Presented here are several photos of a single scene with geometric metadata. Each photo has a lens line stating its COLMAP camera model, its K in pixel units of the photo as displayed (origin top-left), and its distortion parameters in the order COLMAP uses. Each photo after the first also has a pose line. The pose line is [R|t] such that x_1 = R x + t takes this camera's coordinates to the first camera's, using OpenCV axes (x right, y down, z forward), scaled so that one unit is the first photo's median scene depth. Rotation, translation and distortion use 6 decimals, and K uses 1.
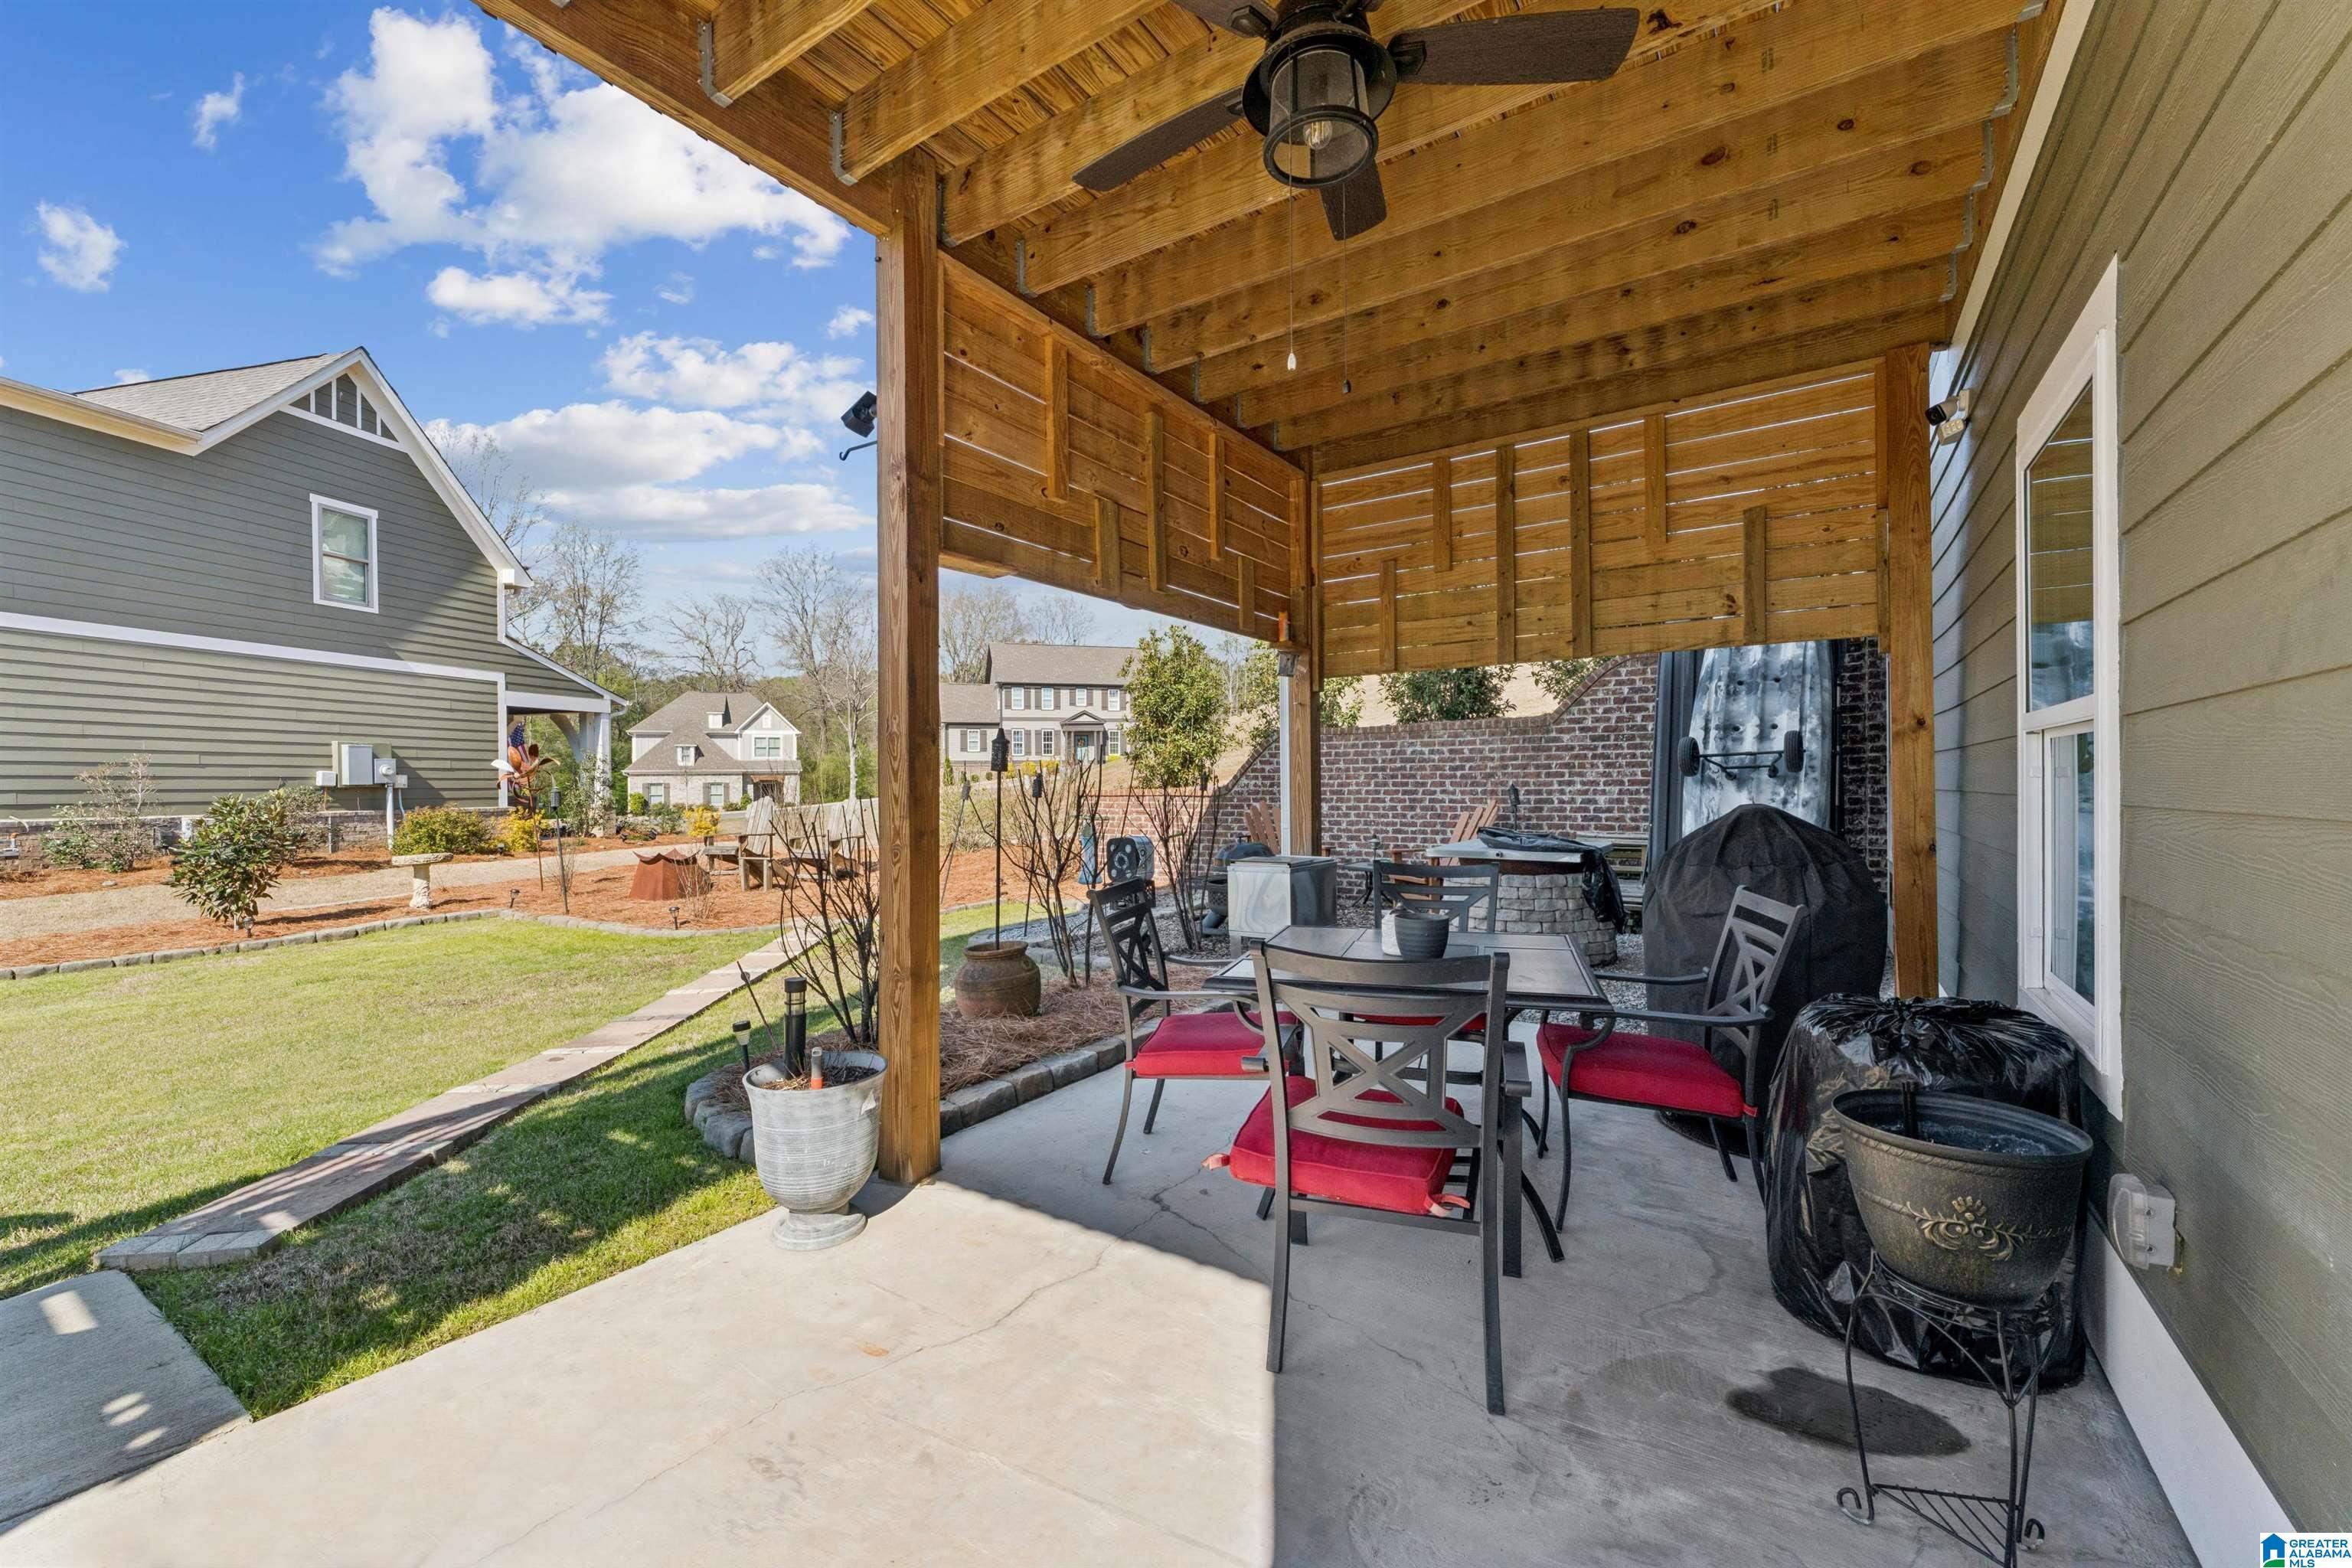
lens RADIAL K [[944.3, 0, 1180.3], [0, 944.3, 785.3], [0, 0, 1]] dist [0.003976, 0.000221]
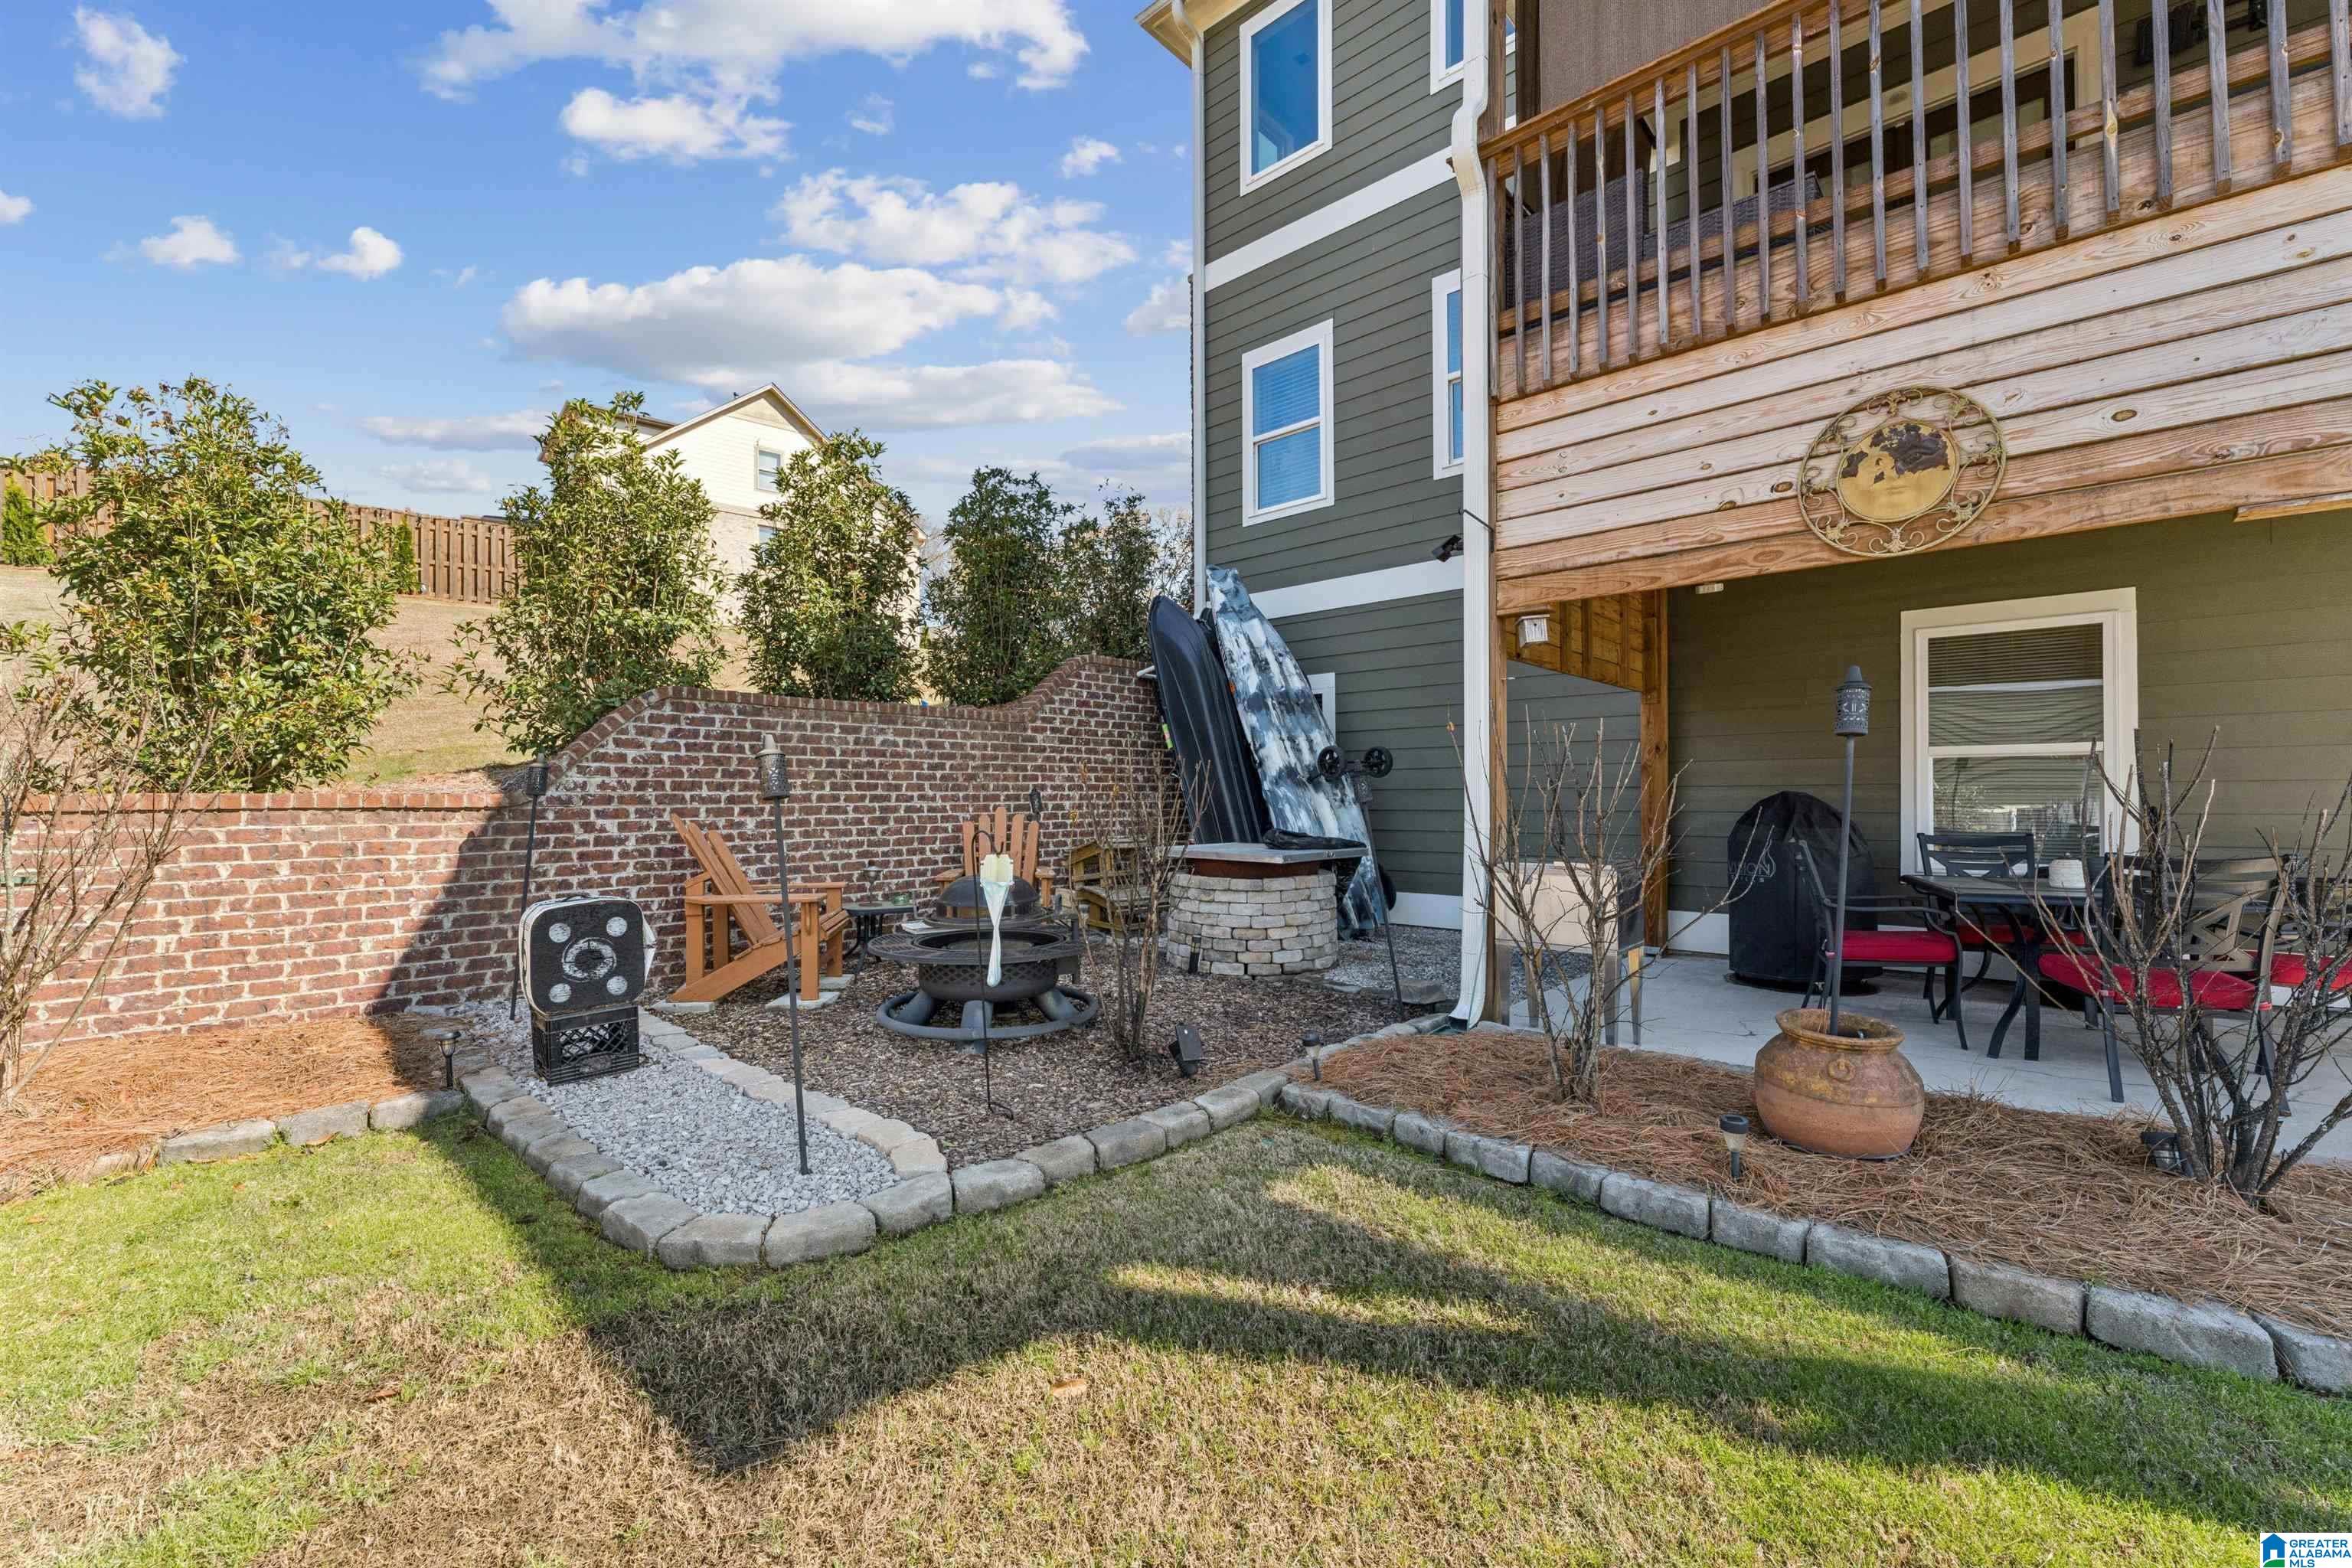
lens RADIAL K [[944.3, 0, 1176.5], [0, 944.3, 786.7], [0, 0, 1]] dist [0.003976, 0.000221]
pose [[0.142951, 0.018028, 0.989566, -0.445493], [0.006943, 0.999791, -0.019218, 0.014419], [-0.989705, 0.009618, 0.142796, 0.698335]]
